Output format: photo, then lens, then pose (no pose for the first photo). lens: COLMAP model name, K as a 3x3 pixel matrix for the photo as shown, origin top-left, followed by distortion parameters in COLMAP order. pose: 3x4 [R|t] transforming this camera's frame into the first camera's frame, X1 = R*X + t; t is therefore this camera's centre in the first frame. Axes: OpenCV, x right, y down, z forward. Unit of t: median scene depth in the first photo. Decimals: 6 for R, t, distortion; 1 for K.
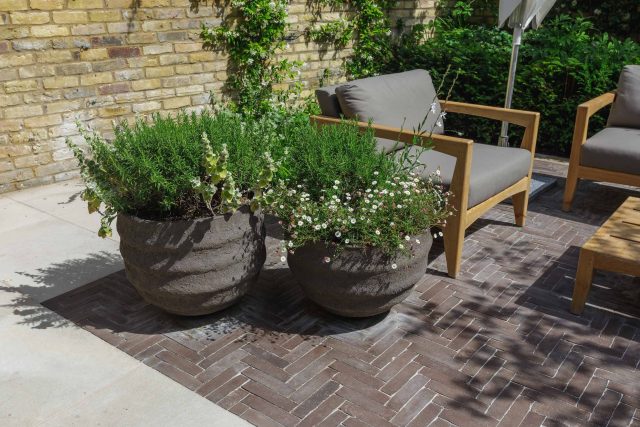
lens RADIAL K [[609.6, 0, 311.2], [0, 609.6, 217.0], [0, 0, 1]] dist [-0.010926, 0.000000]
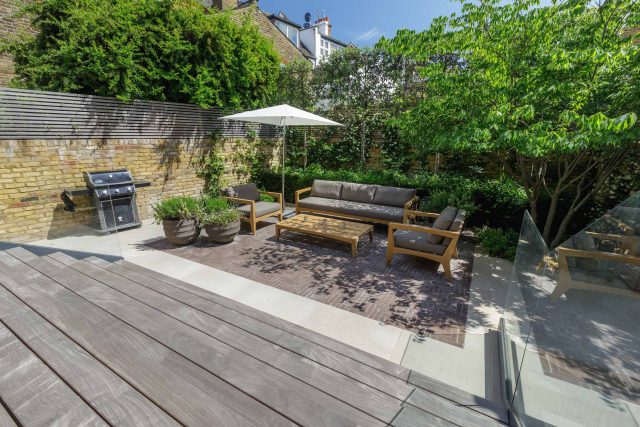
lens RADIAL K [[285.8, 0, 314.7], [0, 285.8, 217.5], [0, 0, 1]] dist [0.000392, -0.001432]
pose [[0.991214, -0.038215, 0.126625, 0.276589], [0.049177, 0.995200, -0.084611, 0.111963], [-0.122783, 0.090095, 0.988336, -0.633913]]
